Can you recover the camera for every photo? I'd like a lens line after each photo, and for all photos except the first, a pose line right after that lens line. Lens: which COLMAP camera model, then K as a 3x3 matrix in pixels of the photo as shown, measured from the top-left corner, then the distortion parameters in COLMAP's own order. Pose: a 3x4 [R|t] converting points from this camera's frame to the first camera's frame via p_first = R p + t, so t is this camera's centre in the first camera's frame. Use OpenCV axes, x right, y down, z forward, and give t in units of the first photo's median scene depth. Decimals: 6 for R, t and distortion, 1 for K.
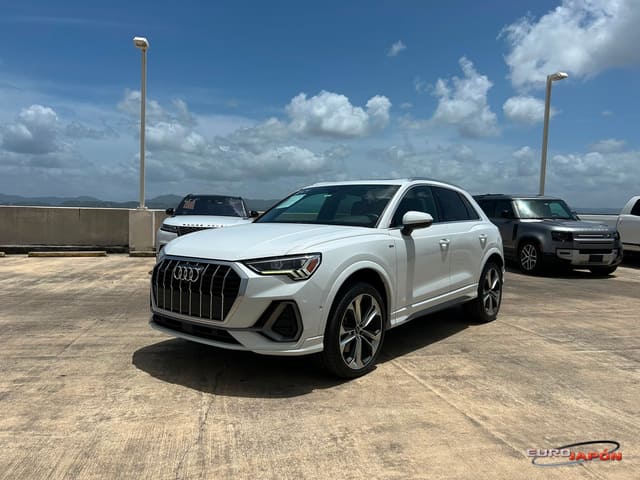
lens RADIAL K [[476.6, 0, 320.0], [0, 476.6, 240.0], [0, 0, 1]] dist [0.056084, -0.056499]
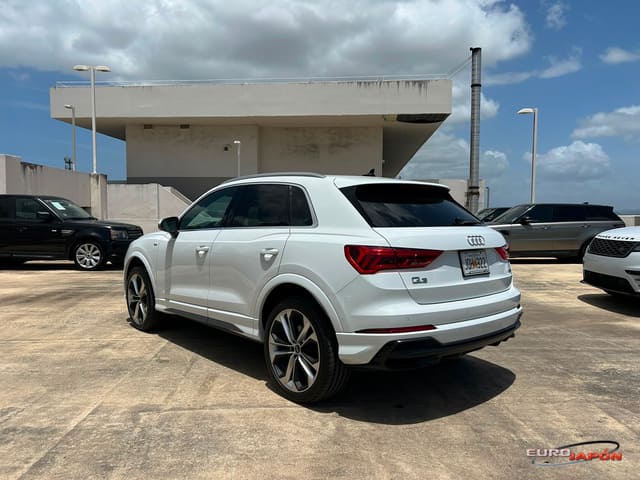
lens RADIAL K [[476.6, 0, 320.0], [0, 476.6, 240.0], [0, 0, 1]] dist [0.056084, -0.056499]
pose [[-0.156725, 0.027199, -0.987268, 1.421278], [-0.049170, 0.998166, 0.035304, -0.070927], [0.986417, 0.054077, -0.155101, 1.723130]]
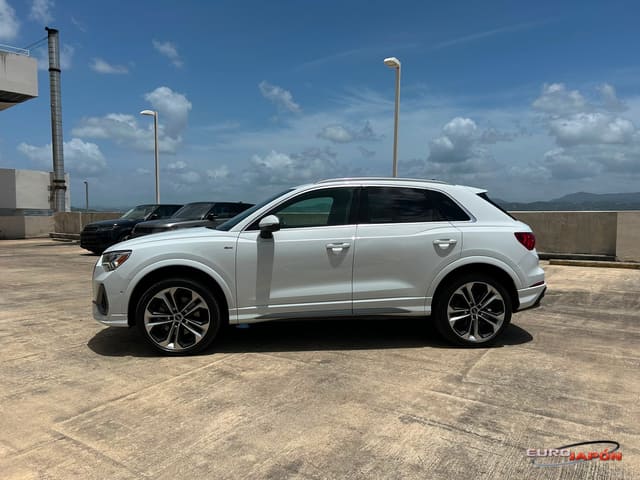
lens RADIAL K [[476.6, 0, 320.0], [0, 476.6, 240.0], [0, 0, 1]] dist [0.056084, -0.056499]
pose [[0.710733, 0.018964, -0.703206, 1.132265], [-0.017691, 0.999802, 0.009082, -0.019553], [0.703240, 0.005986, 0.710928, 0.389188]]
